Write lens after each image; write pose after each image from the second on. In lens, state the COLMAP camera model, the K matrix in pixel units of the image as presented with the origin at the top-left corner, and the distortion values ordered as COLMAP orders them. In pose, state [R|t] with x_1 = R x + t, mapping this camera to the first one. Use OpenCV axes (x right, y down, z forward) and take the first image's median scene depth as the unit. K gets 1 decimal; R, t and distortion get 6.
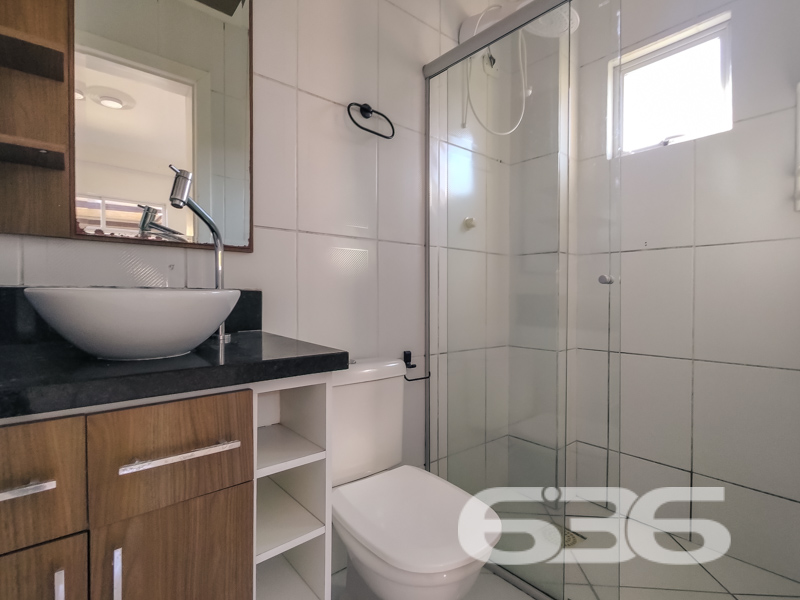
lens RADIAL K [[405.2, 0, 400.0], [0, 405.2, 300.0], [0, 0, 1]] dist [0.004609, 0.000658]
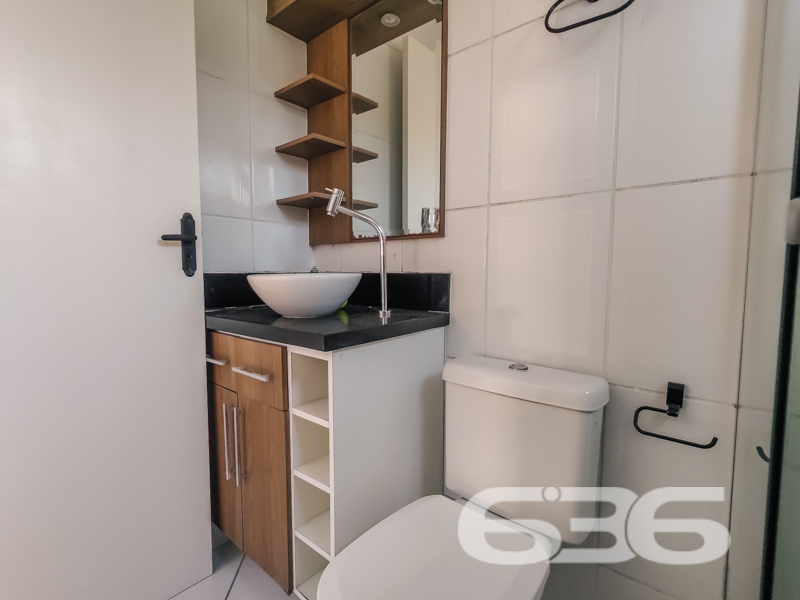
lens RADIAL K [[384.3, 0, 400.0], [0, 384.3, 300.0], [0, 0, 1]] dist [0.003037, -0.000054]
pose [[0.167728, 0.062707, -0.983837, 0.756704], [-0.016613, 0.998013, 0.060779, -0.015993], [0.985693, 0.006151, 0.168437, 0.914582]]
